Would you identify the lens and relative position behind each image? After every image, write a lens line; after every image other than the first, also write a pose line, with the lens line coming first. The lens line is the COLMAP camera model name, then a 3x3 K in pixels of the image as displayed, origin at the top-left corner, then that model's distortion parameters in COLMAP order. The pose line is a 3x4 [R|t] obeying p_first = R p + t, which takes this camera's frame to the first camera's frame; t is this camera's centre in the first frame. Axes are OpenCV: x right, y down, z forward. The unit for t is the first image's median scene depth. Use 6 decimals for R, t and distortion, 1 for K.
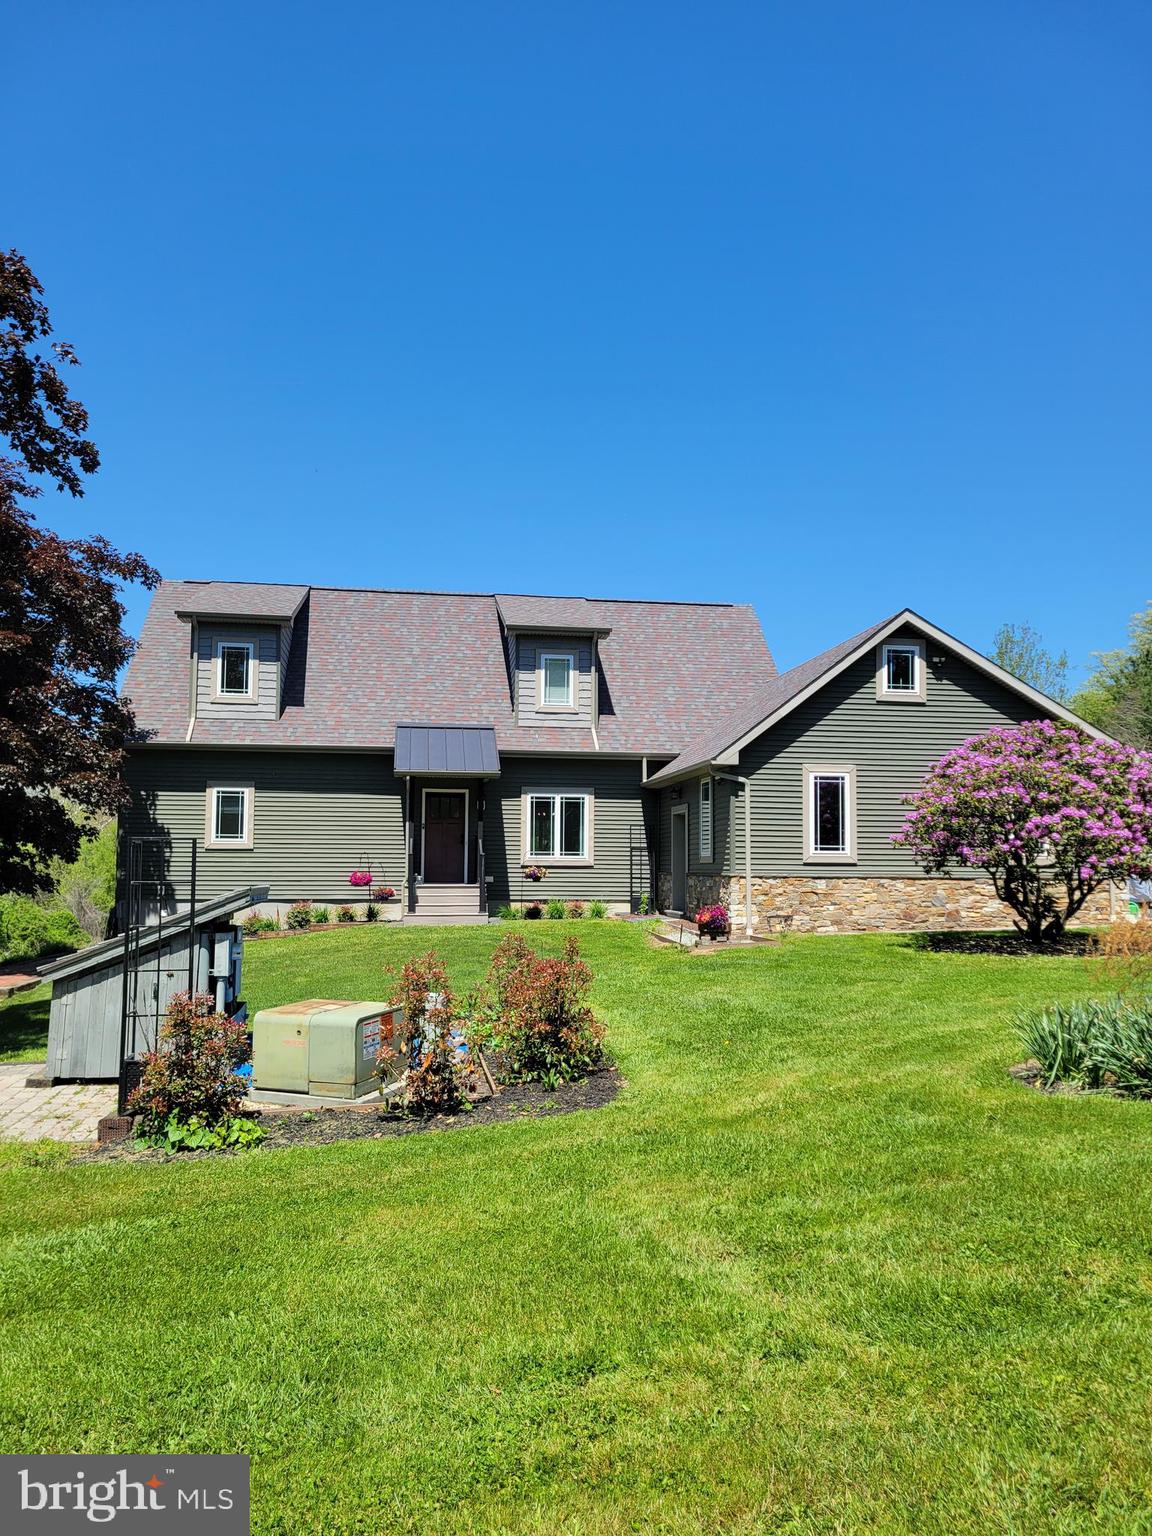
lens RADIAL K [[1178.2, 0, 576.0], [0, 1178.2, 768.0], [0, 0, 1]] dist [0.038123, 0.001305]
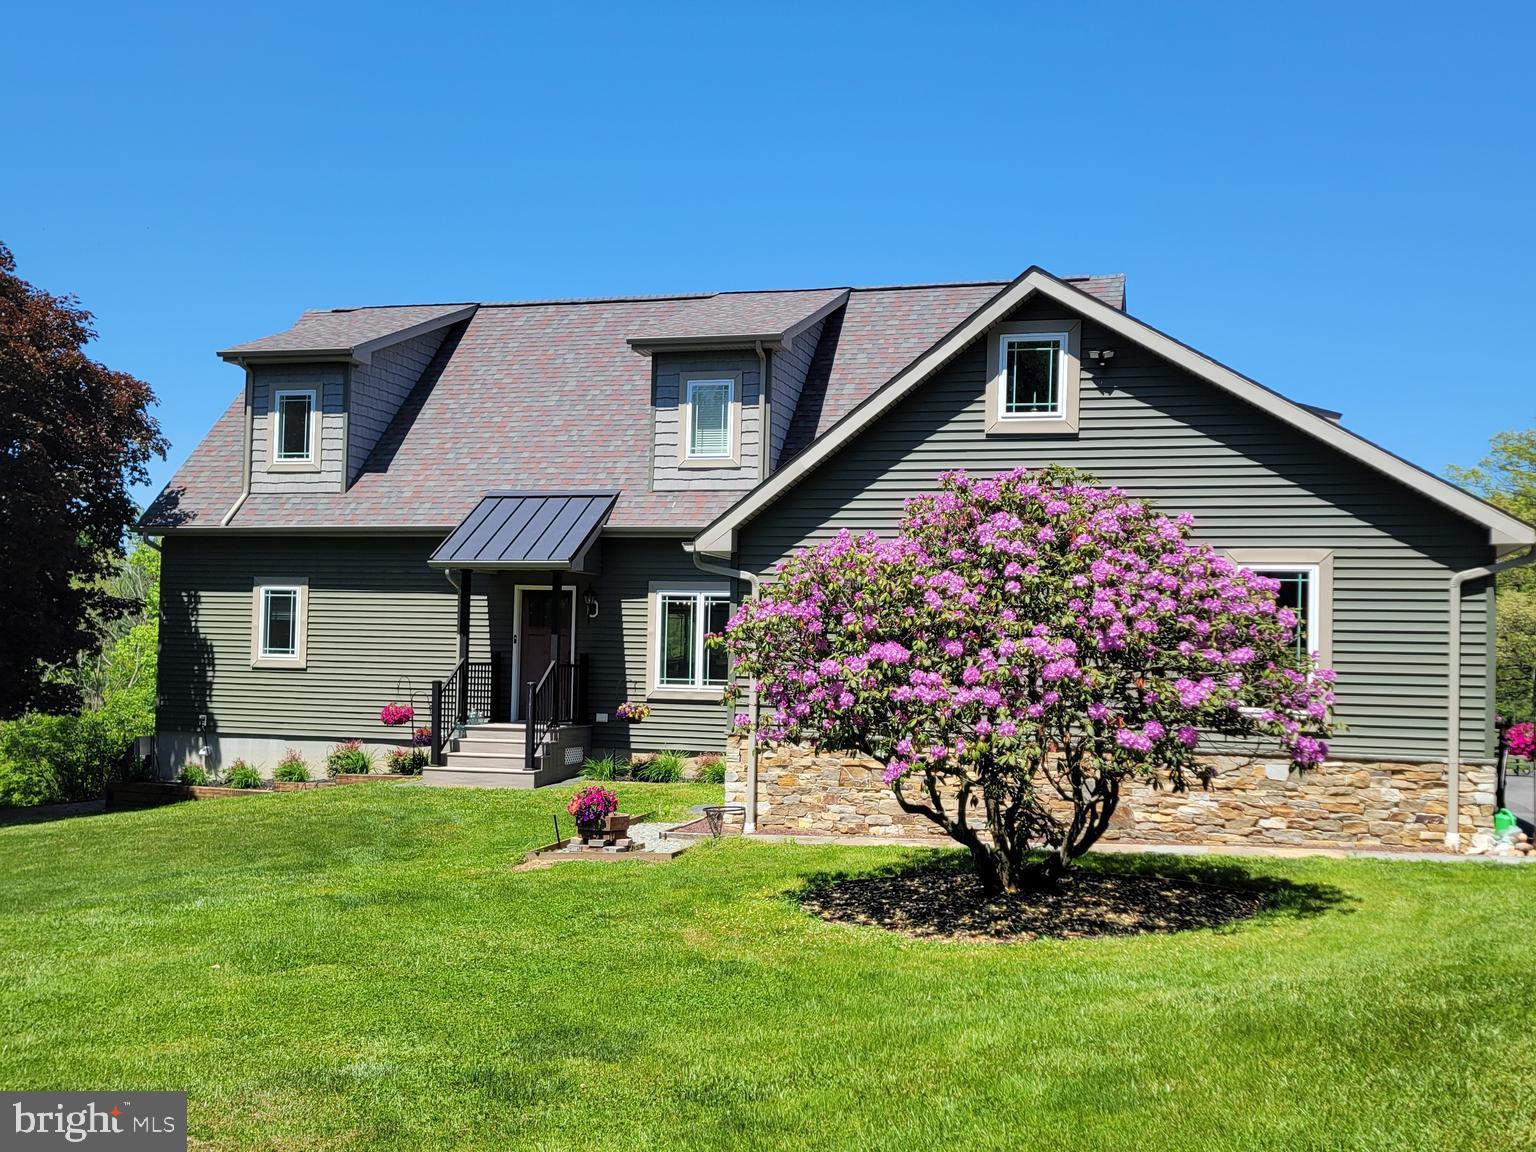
lens RADIAL K [[1568.2, 0, 768.0], [0, 1568.2, 576.0], [0, 0, 1]] dist [0.044847, 0.004368]
pose [[0.909995, -0.007823, -0.414545, 0.403852], [0.019918, 0.999492, 0.024861, -0.008166], [0.414140, -0.030880, 0.909689, 0.227554]]
